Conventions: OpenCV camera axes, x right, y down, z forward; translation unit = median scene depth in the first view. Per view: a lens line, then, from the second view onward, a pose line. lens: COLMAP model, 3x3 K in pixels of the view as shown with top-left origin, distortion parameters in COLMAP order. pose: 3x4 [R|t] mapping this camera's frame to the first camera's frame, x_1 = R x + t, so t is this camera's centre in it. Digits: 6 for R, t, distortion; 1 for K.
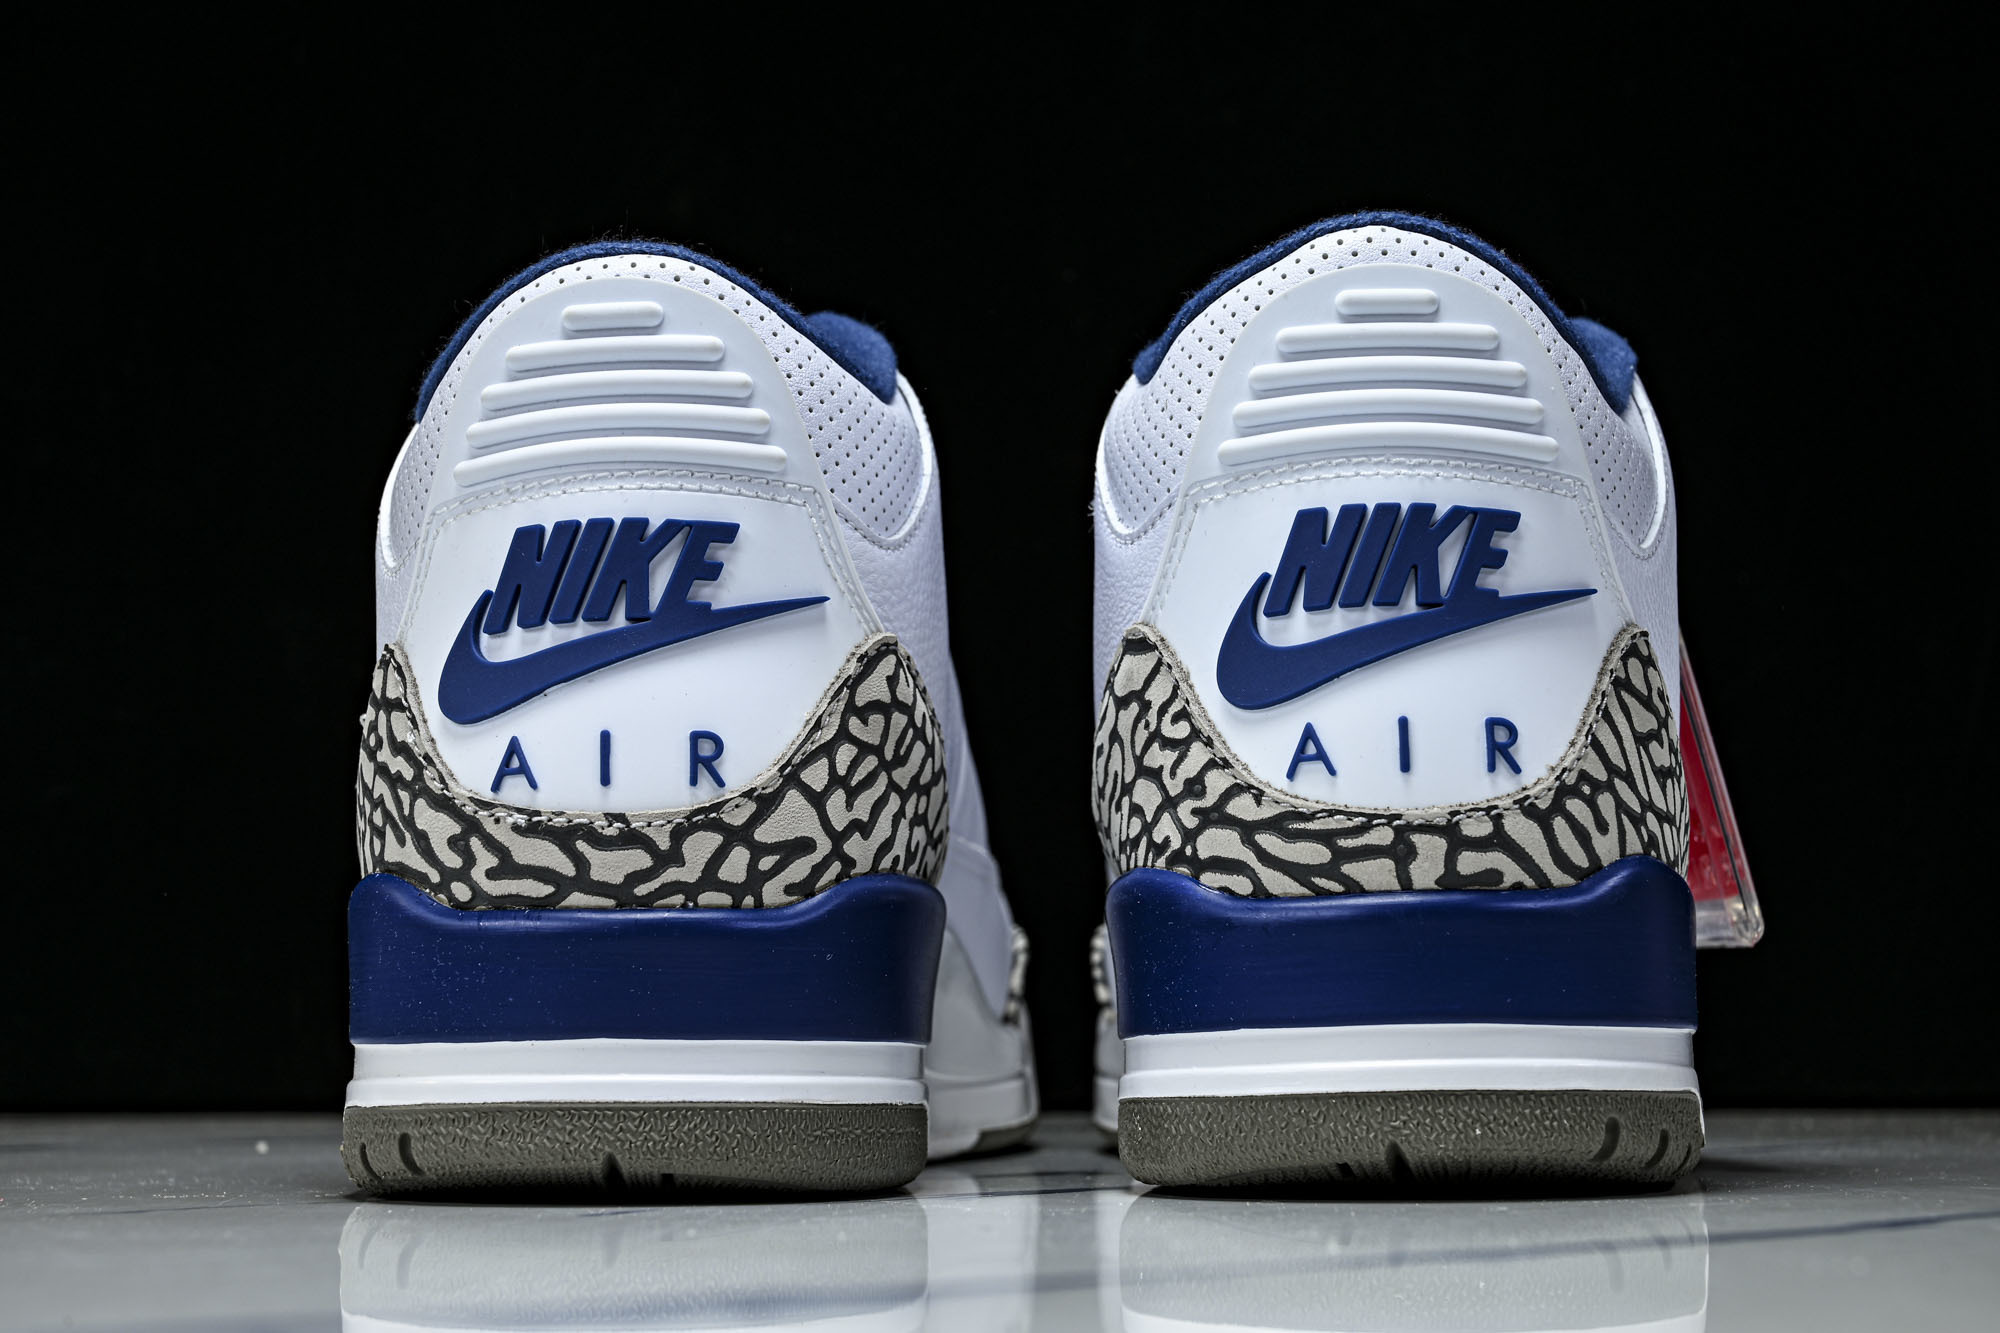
lens RADIAL K [[3231.3, 0, 1000.0], [0, 3231.3, 666.5], [0, 0, 1]] dist [-0.004747, -0.005502]
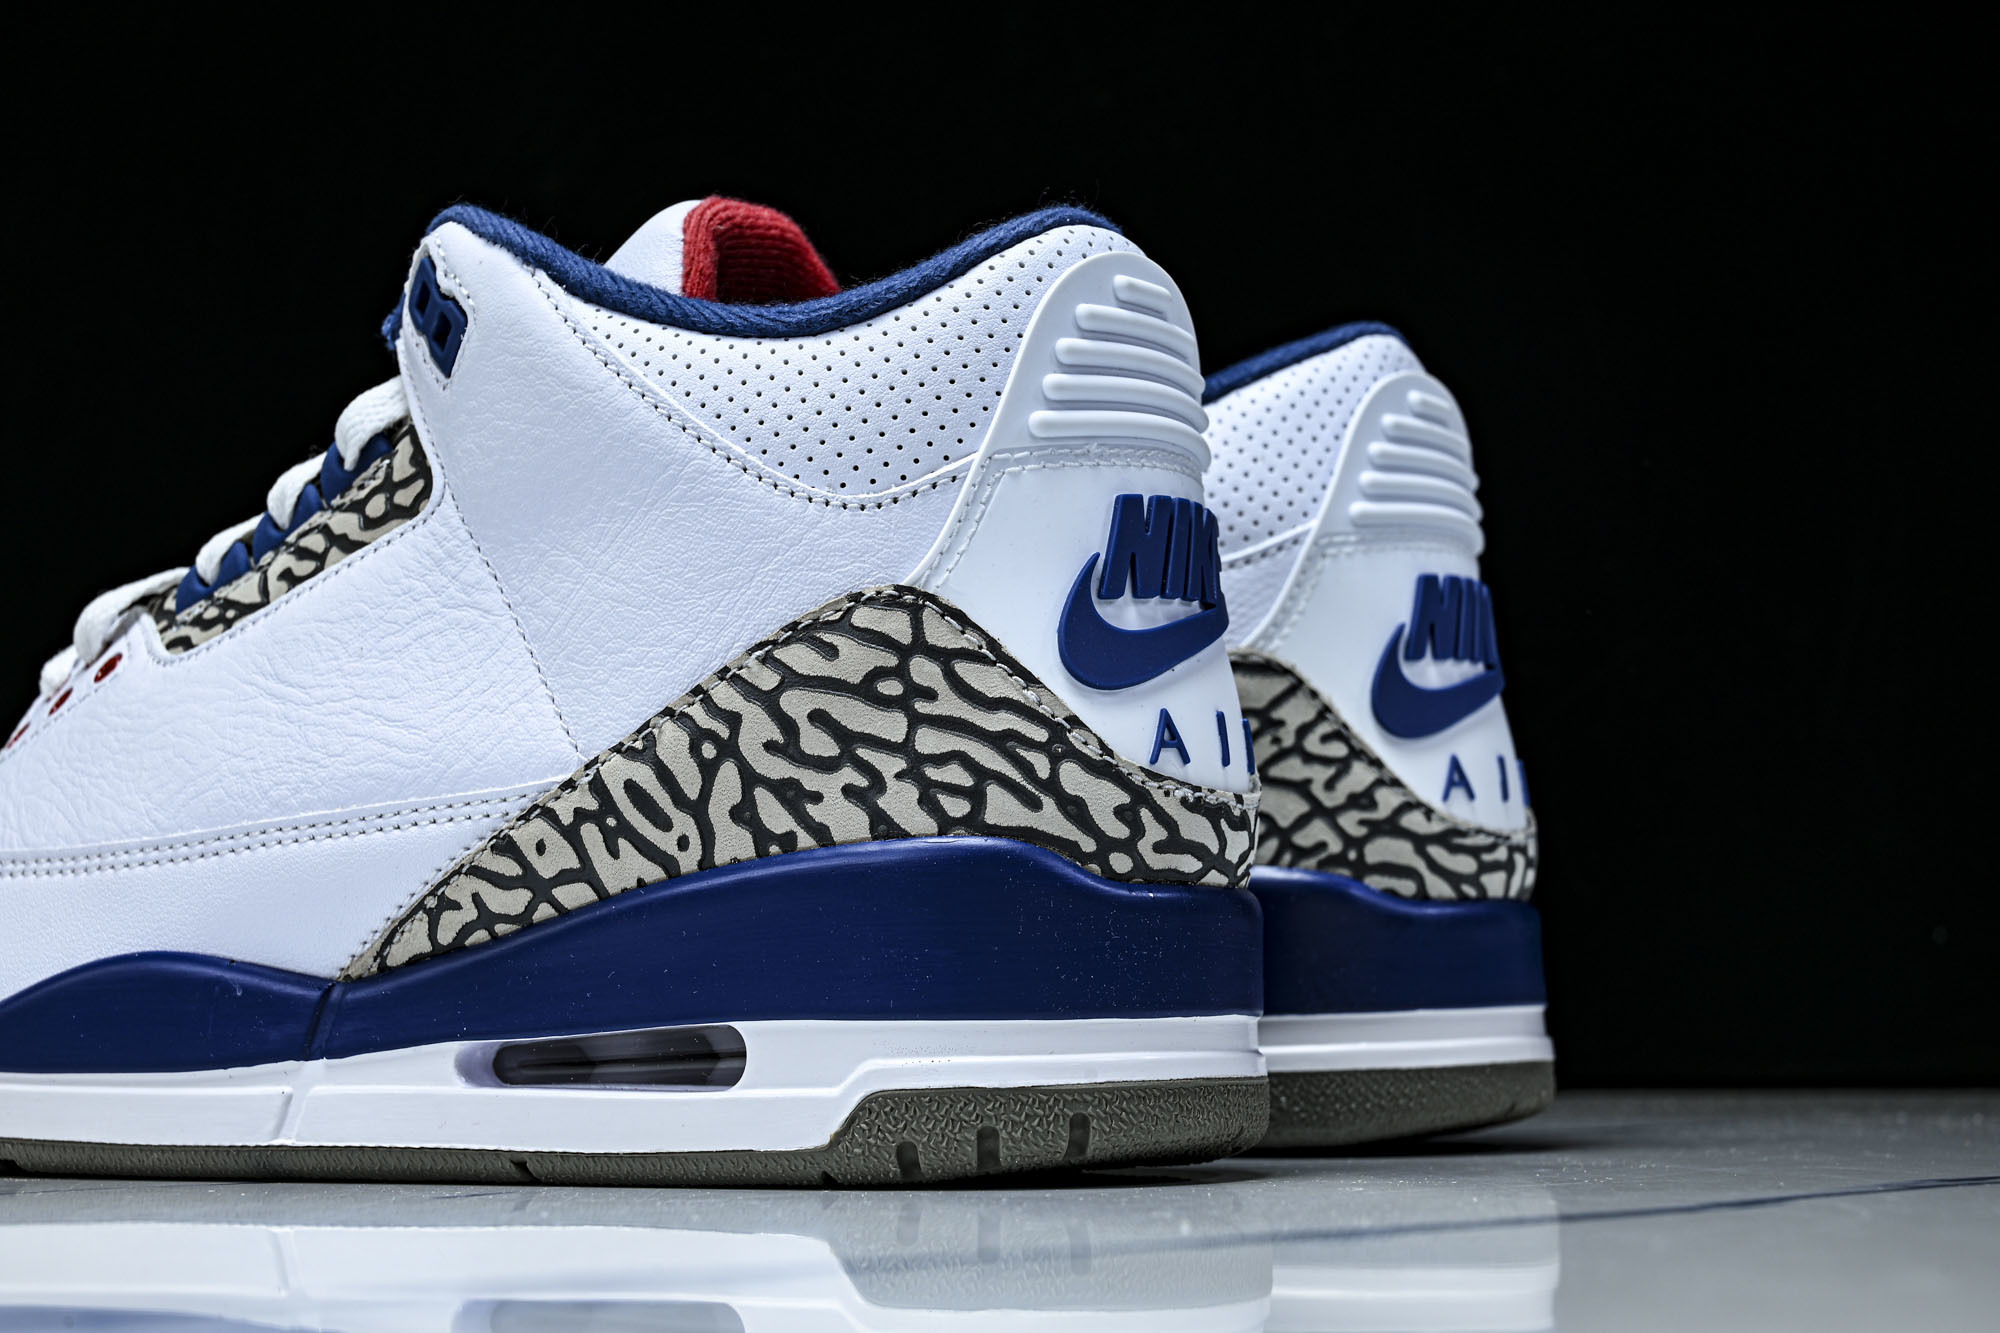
lens RADIAL K [[3231.3, 0, 1000.0], [0, 3231.3, 666.5], [0, 0, 1]] dist [-0.004747, -0.005502]
pose [[0.469928, 0.098951, 0.877141, -1.024544], [-0.095625, 0.993556, -0.060853, 0.072775], [-0.877510, -0.055280, 0.476361, 0.570752]]
